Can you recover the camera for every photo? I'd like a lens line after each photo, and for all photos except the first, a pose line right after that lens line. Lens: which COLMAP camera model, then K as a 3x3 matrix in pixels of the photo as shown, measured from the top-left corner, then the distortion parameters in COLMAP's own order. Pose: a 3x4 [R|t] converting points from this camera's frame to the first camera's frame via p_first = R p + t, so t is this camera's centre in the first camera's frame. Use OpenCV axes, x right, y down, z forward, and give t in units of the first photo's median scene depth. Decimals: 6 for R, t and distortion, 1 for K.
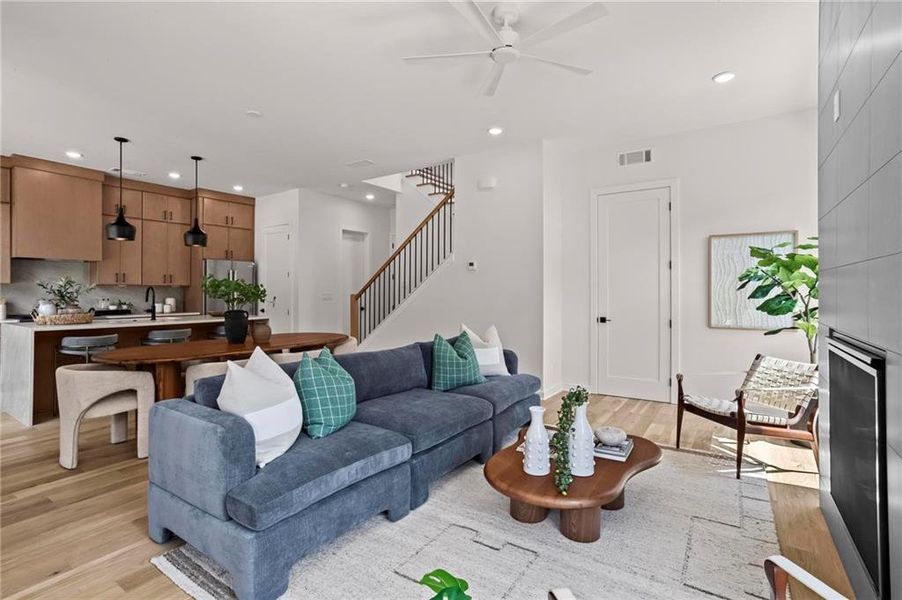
lens RADIAL K [[477.8, 0, 451.1], [0, 477.8, 292.7], [0, 0, 1]] dist [-0.000134, 0.034329]
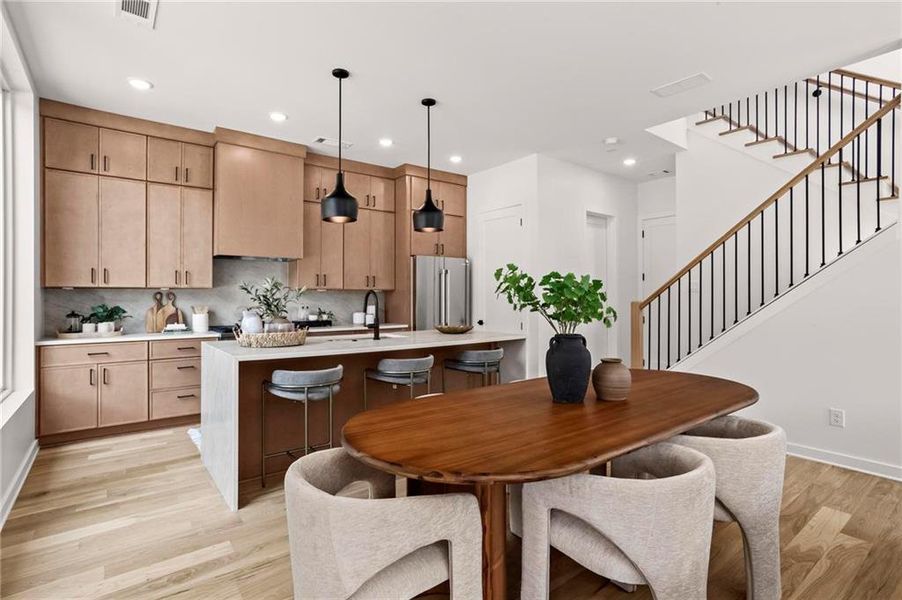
lens RADIAL K [[436.6, 0, 438.2], [0, 436.6, 300.1], [0, 0, 1]] dist [-0.012585, 0.001046]
pose [[0.965661, 0.001133, -0.259802, -0.338570], [0.000144, 0.999988, 0.004896, -0.001689], [0.259804, -0.004766, 0.965650, 0.384497]]
